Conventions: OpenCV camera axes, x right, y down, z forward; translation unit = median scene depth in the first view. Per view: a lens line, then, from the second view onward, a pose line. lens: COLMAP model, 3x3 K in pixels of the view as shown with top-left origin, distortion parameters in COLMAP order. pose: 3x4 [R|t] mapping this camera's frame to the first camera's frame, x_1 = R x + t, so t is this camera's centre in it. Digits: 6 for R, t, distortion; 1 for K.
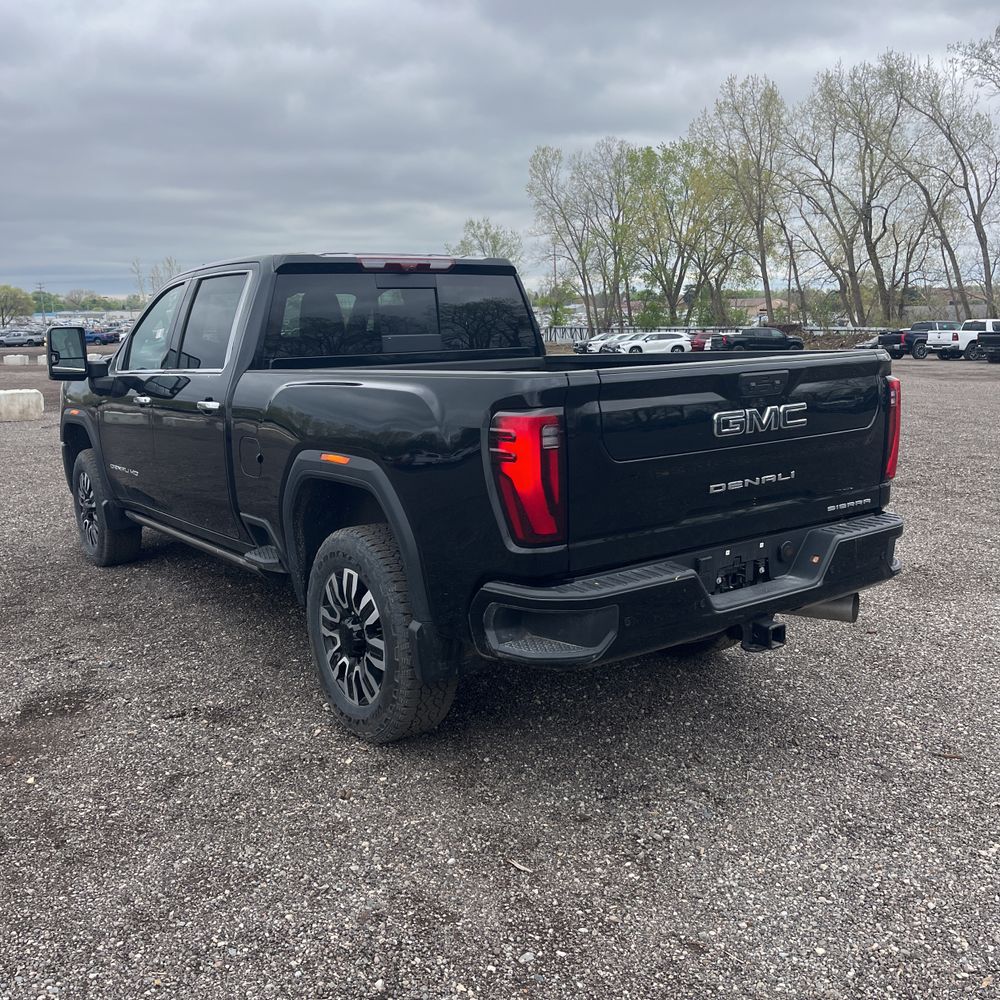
lens RADIAL K [[1003.9, 0, 503.0], [0, 1003.9, 498.9], [0, 0, 1]] dist [0.045363, -0.048248]
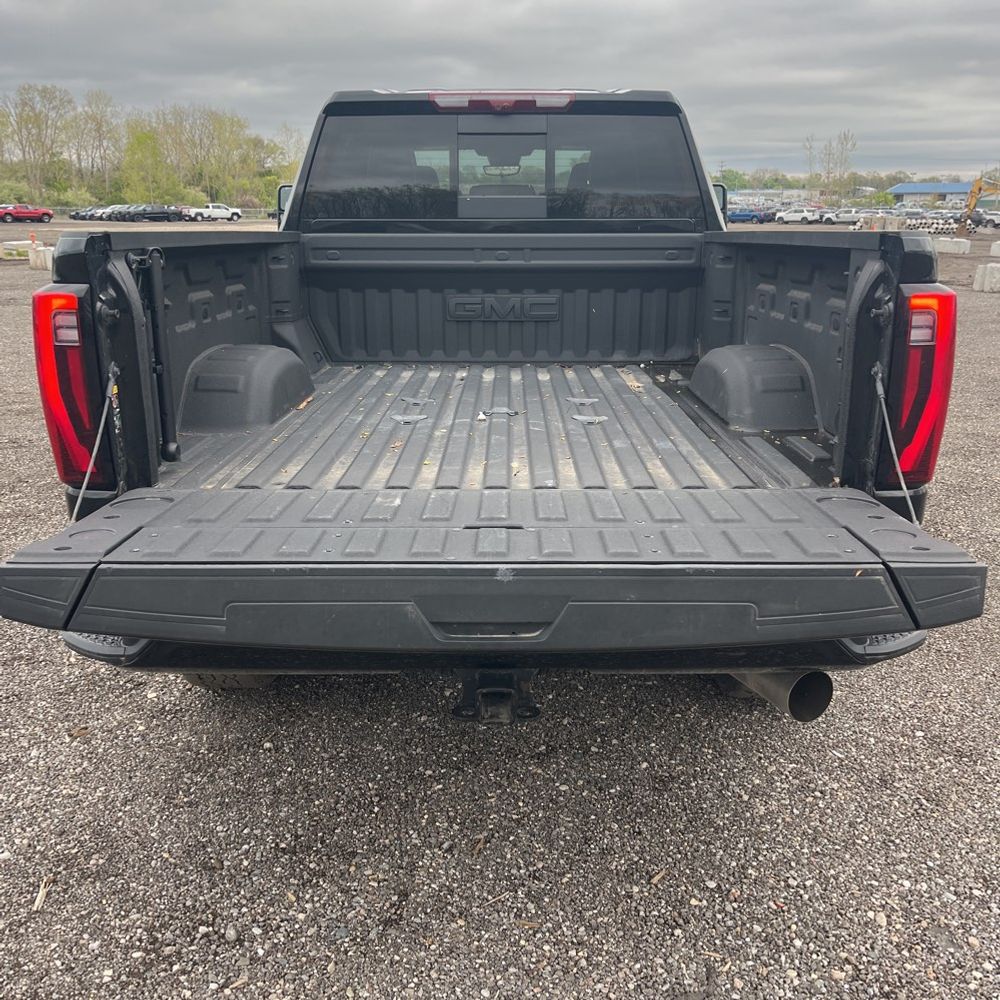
lens RADIAL K [[1010.5, 0, 504.2], [0, 1010.5, 509.1], [0, 0, 1]] dist [0.055345, -0.064935]
pose [[0.812741, 0.190237, -0.550692, 0.577561], [-0.123235, 0.979937, 0.156643, -0.073294], [0.569442, -0.059445, 0.819879, 0.506602]]
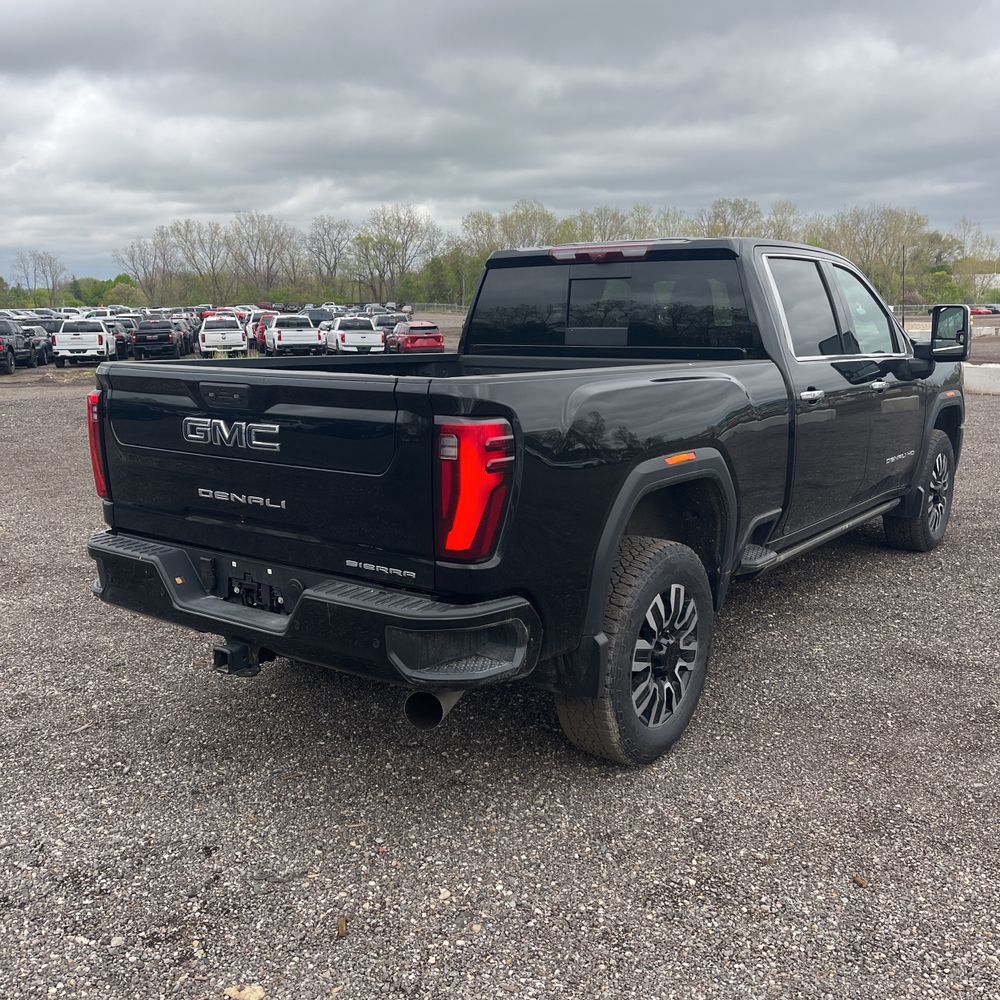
lens RADIAL K [[996.7, 0, 498.0], [0, 996.7, 510.8], [0, 0, 1]] dist [0.050449, -0.040228]
pose [[0.322663, 0.211974, -0.922473, 1.180658], [-0.168571, 0.971889, 0.164367, -0.198476], [0.931382, 0.102467, 0.349325, 0.883471]]
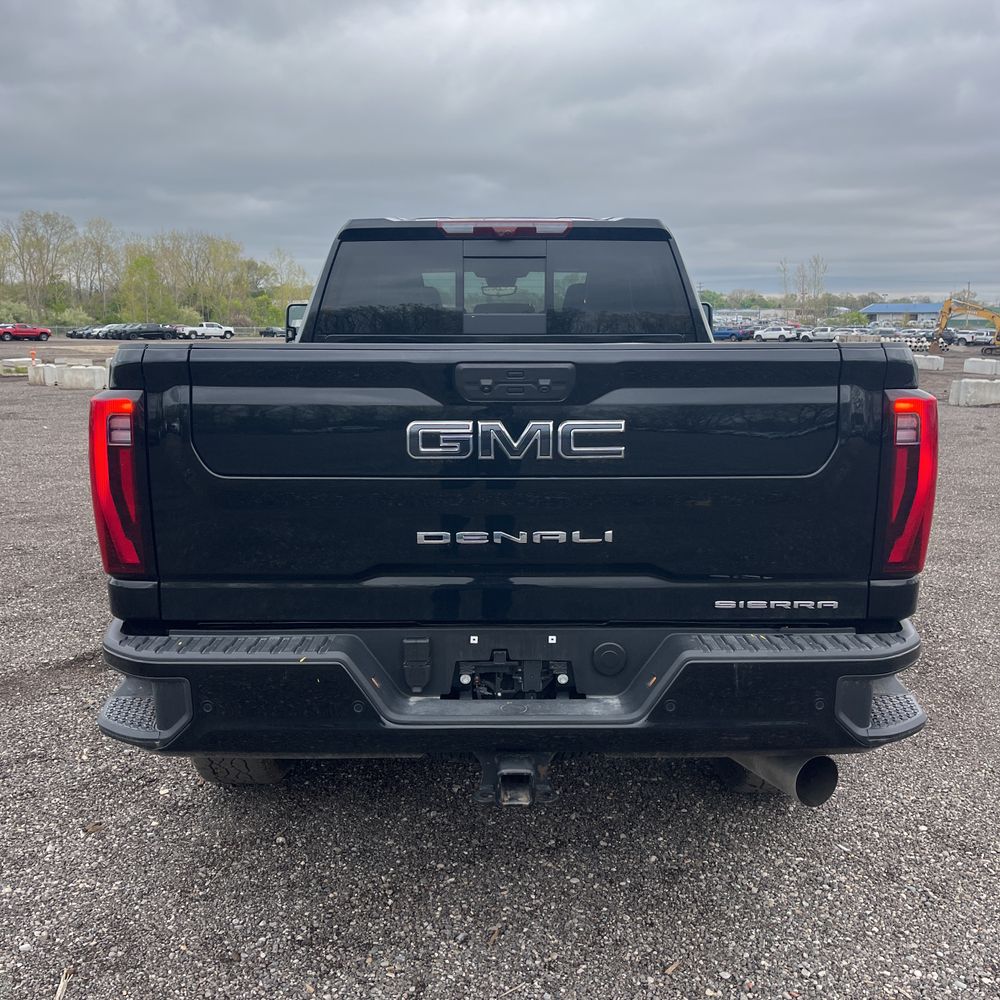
lens RADIAL K [[1013.4, 0, 495.2], [0, 1013.4, 503.1], [0, 0, 1]] dist [0.031135, -0.008599]
pose [[0.815797, 0.124357, -0.564810, 0.585881], [-0.122230, 0.991622, 0.041783, -0.062525], [0.565274, 0.034950, 0.824162, 0.460653]]
